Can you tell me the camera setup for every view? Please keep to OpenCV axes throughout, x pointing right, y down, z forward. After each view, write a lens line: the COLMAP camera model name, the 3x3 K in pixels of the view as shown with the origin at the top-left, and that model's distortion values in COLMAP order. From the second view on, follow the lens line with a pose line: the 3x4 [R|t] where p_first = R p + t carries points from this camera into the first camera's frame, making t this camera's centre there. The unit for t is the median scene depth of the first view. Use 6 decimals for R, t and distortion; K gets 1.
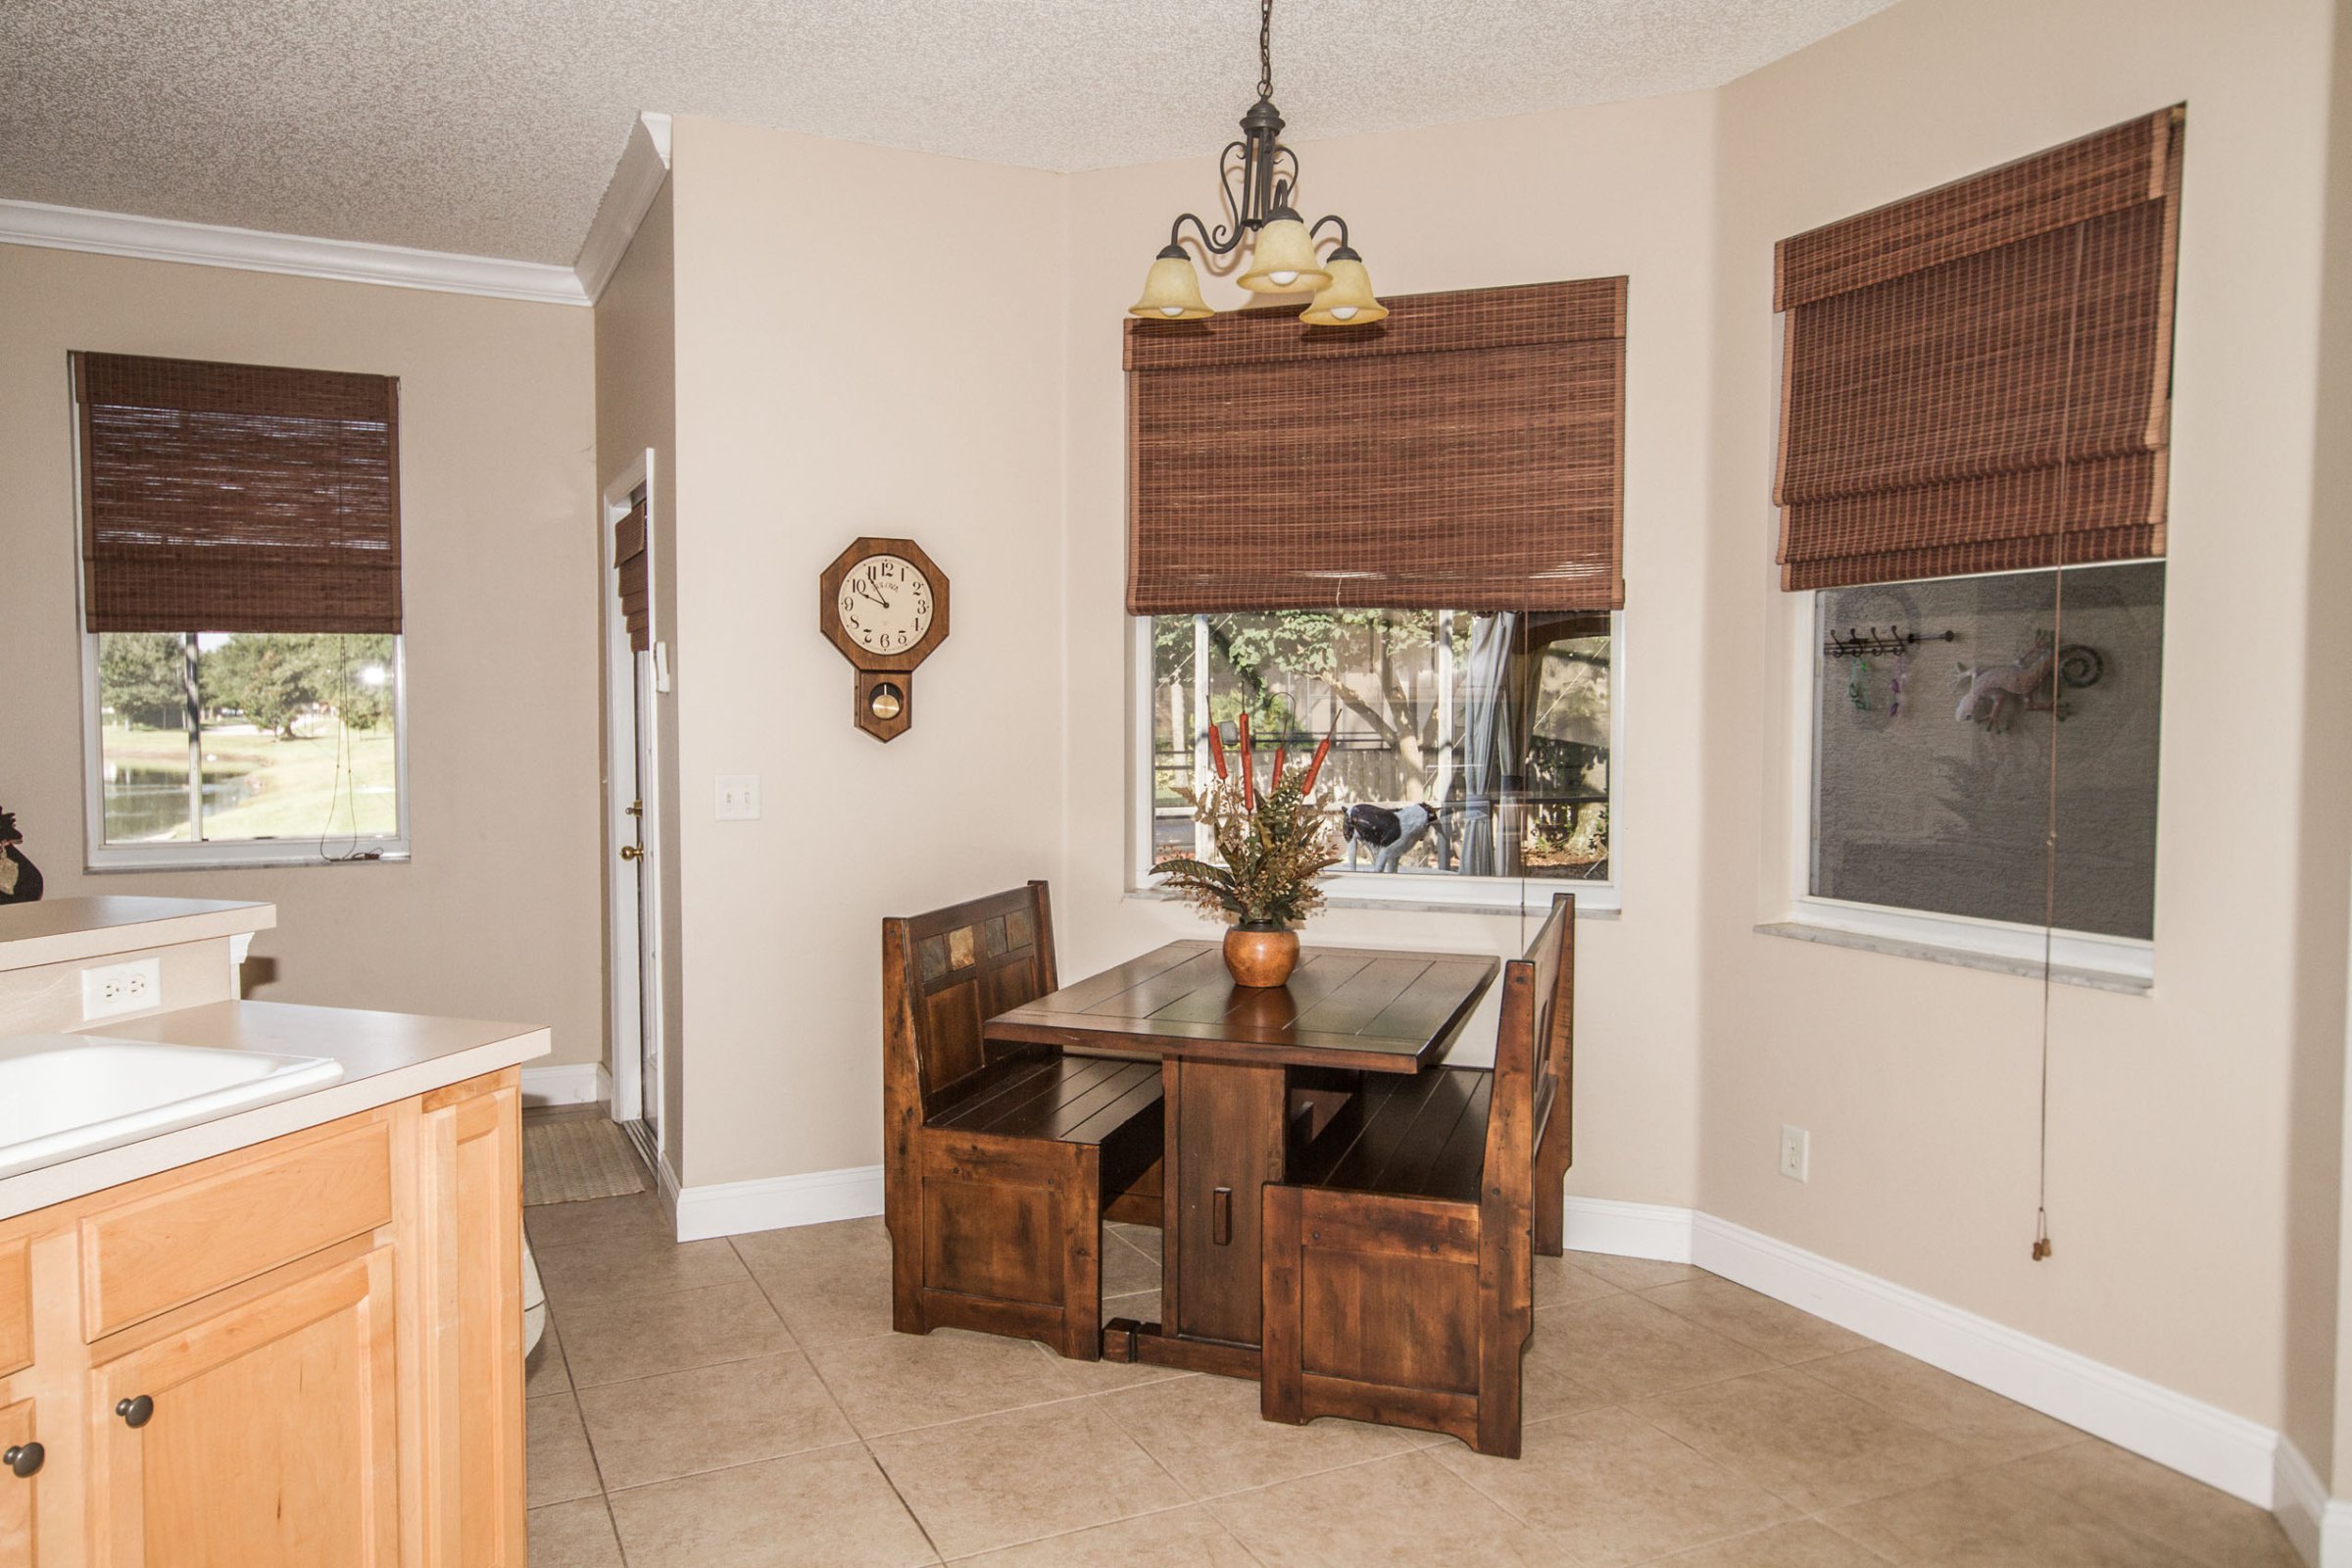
lens RADIAL K [[1692.4, 0, 1176.0], [0, 1692.4, 784.0], [0, 0, 1]] dist [0.023626, 0.005446]
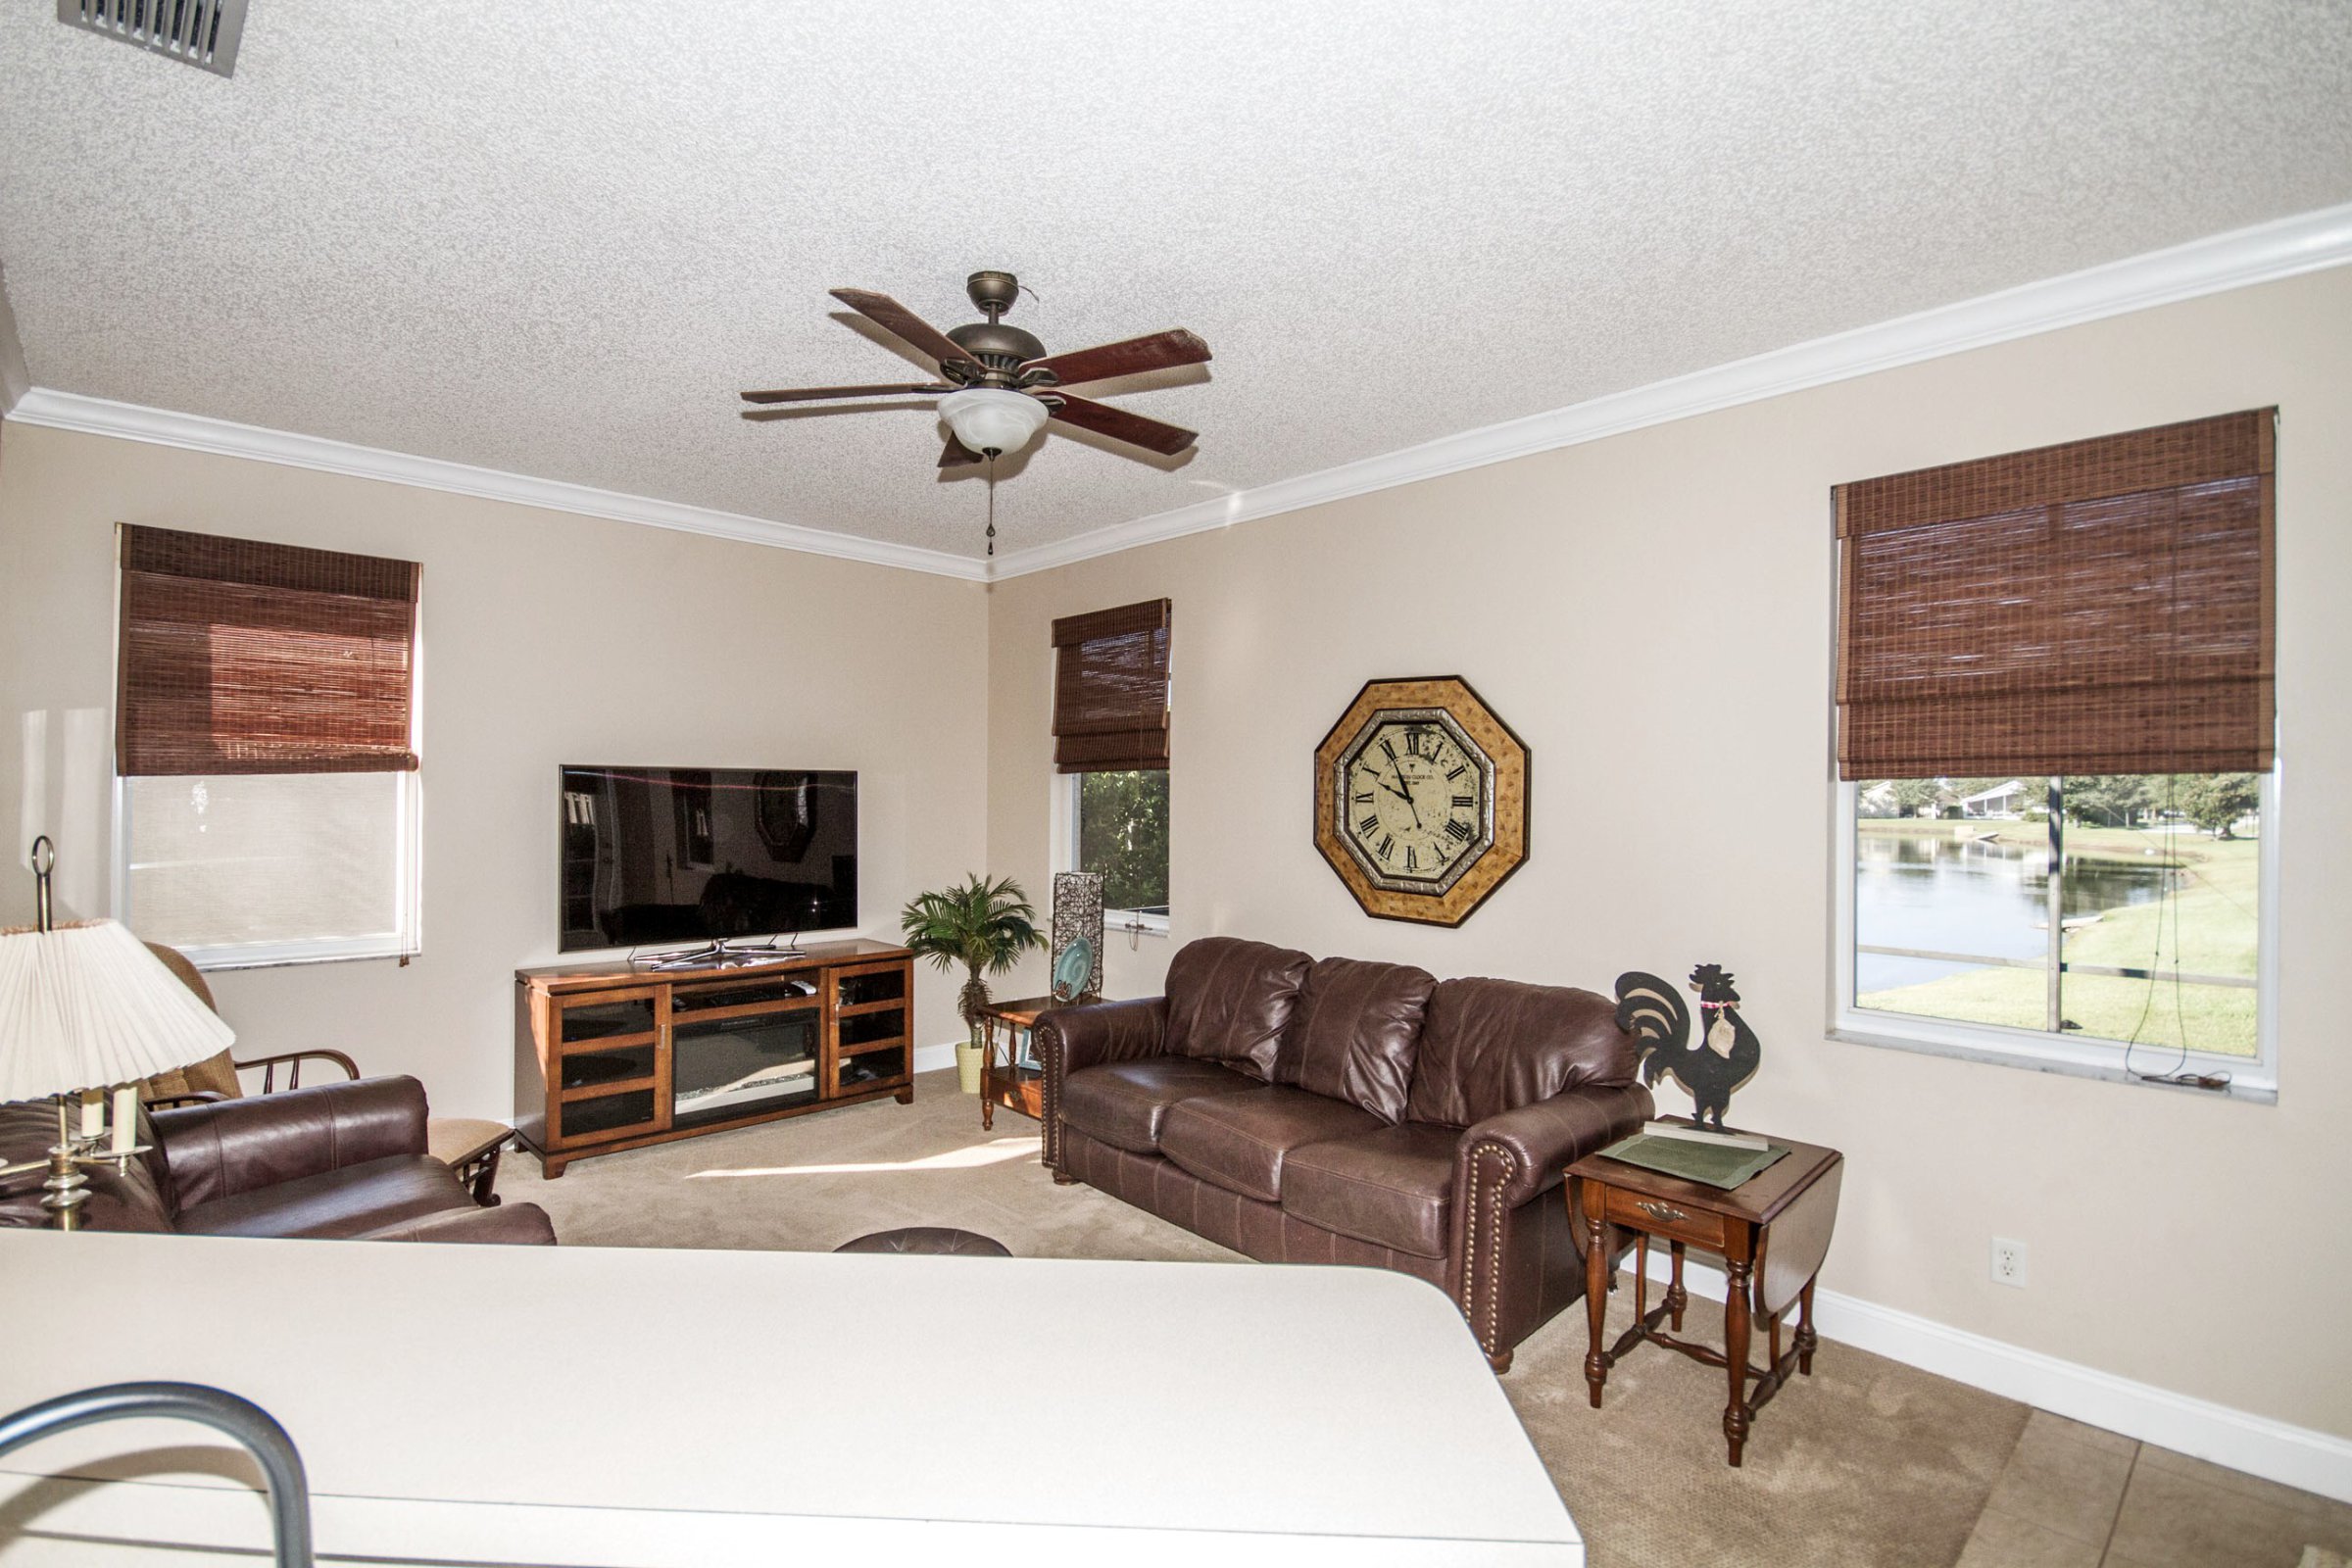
lens RADIAL K [[1081.2, 0, 1089.0], [0, 1081.2, 797.0], [0, 0, 1]] dist [-0.000042, -0.010680]
pose [[0.260298, 0.000674, -0.965528, -0.167432], [-0.047880, 0.998778, -0.012211, -0.051048], [0.964340, 0.049408, 0.260012, 0.435422]]
